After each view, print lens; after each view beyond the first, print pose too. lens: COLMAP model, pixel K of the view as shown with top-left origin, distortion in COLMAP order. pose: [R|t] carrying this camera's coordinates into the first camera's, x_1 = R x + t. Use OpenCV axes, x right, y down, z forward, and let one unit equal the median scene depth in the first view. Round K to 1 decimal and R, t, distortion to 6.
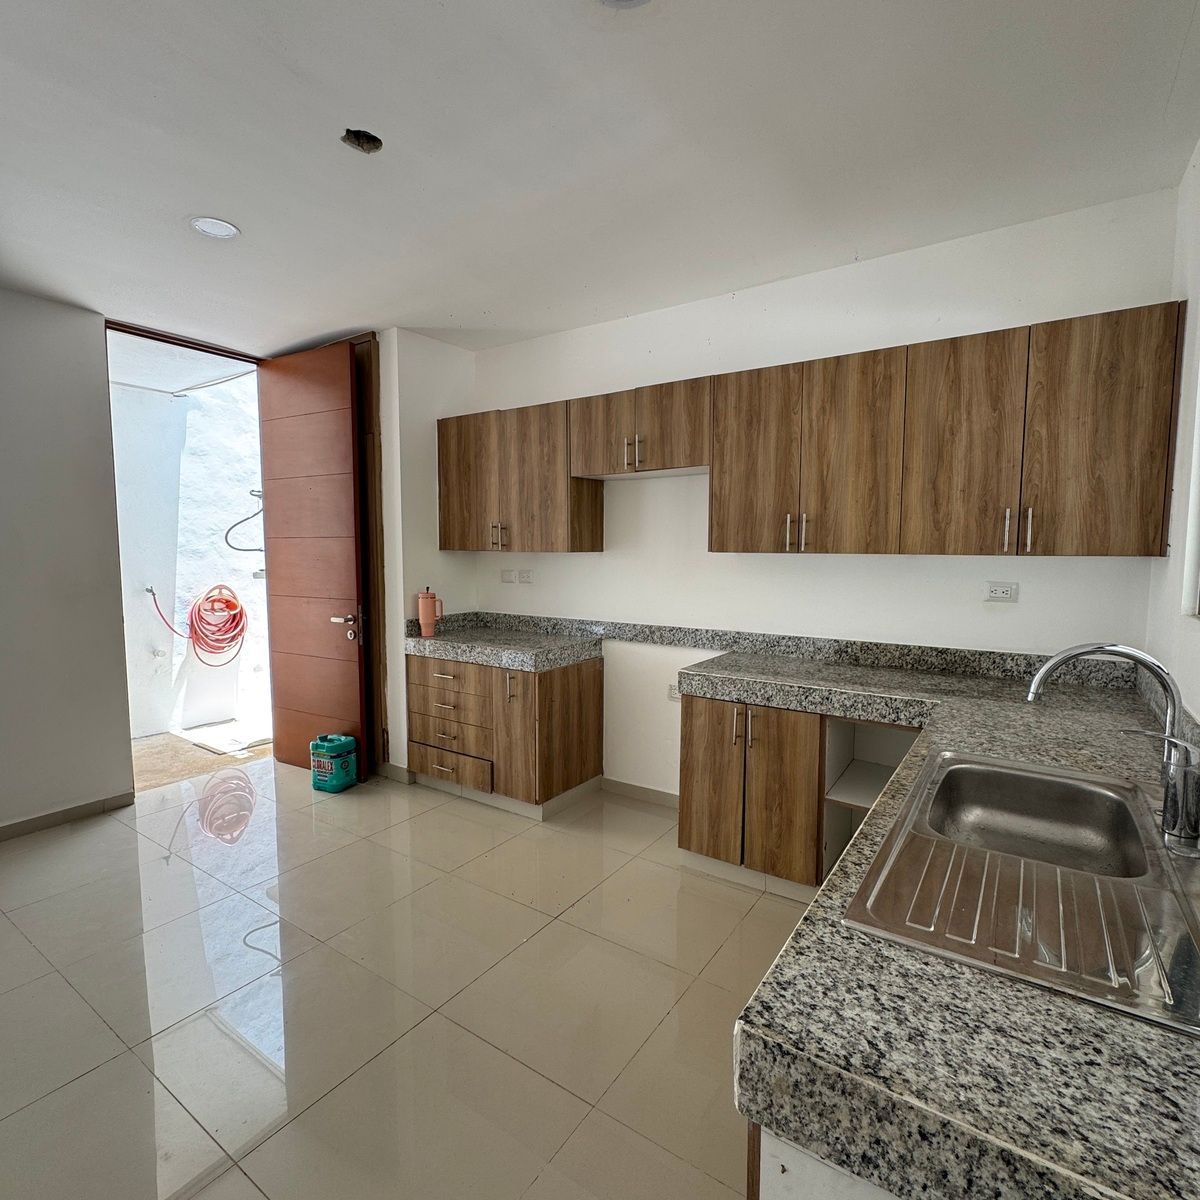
lens RADIAL K [[643.5, 0, 601.5], [0, 643.5, 599.3], [0, 0, 1]] dist [0.006867, 0.000116]
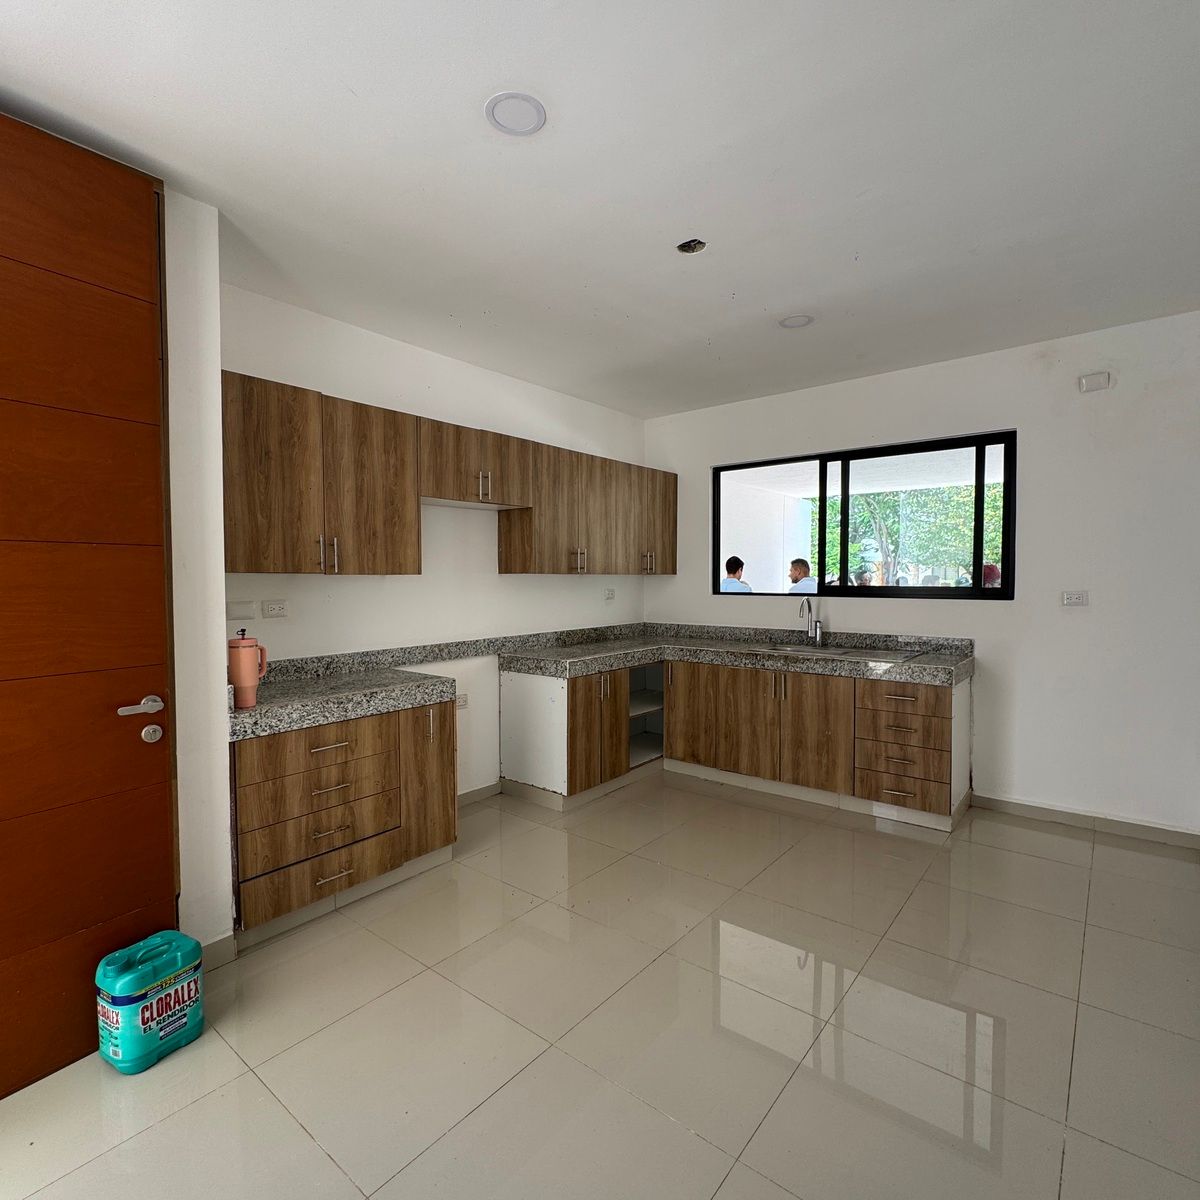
lens RADIAL K [[643.5, 0, 601.9], [0, 643.5, 601.0], [0, 0, 1]] dist [0.006867, 0.000116]
pose [[0.080124, -0.037660, 0.996073, -0.963109], [0.088254, 0.995630, 0.030544, -0.038682], [-0.992870, 0.085460, 0.083097, 0.649073]]
